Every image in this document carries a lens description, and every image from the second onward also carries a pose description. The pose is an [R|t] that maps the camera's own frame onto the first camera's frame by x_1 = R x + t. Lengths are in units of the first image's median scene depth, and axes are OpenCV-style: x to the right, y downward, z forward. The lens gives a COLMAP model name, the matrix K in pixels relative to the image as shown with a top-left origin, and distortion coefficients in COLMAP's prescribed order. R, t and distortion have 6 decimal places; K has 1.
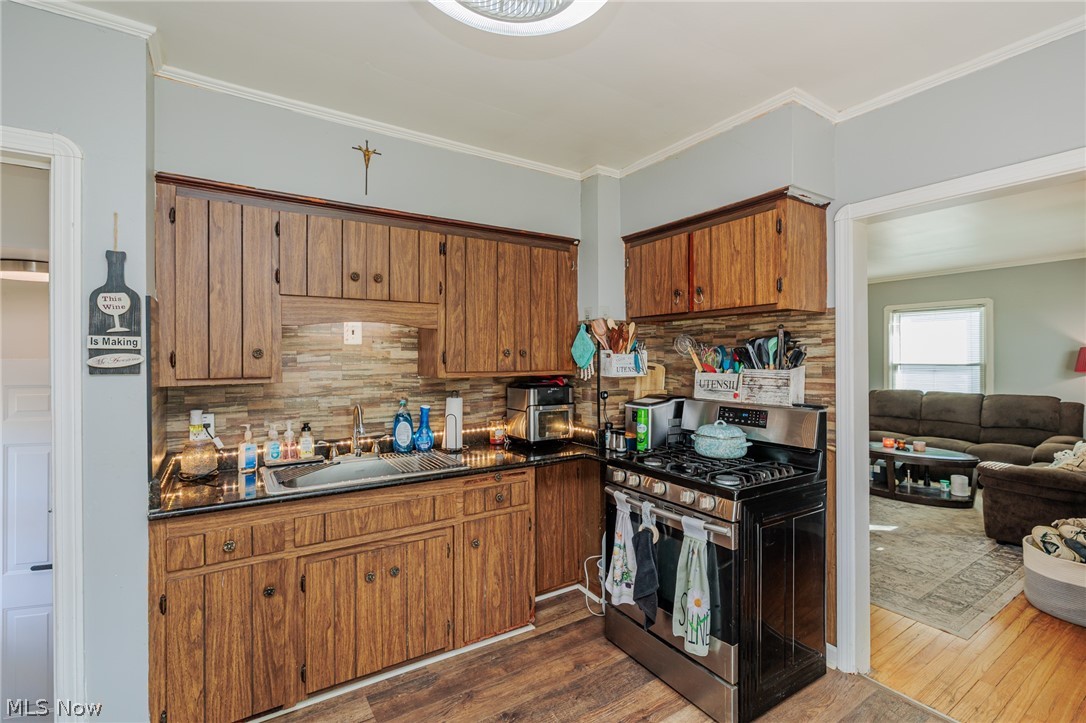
lens RADIAL K [[505.5, 0, 541.9], [0, 505.5, 356.4], [0, 0, 1]] dist [-0.000596, -0.000911]
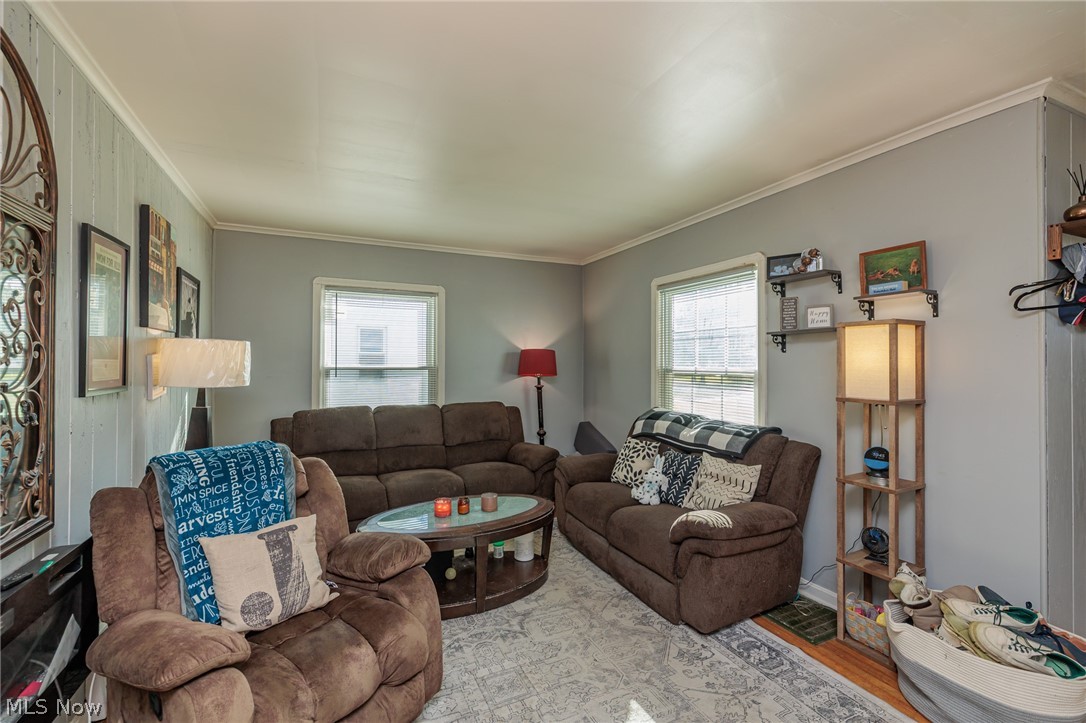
lens RADIAL K [[459.5, 0, 545.3], [0, 459.5, 359.2], [0, 0, 1]] dist [-0.001152, 0.000353]
pose [[0.139464, 0.012852, 0.990144, 0.174492], [-0.006694, 0.999905, -0.012035, 0.009977], [-0.990204, -0.004950, 0.139537, 0.732228]]
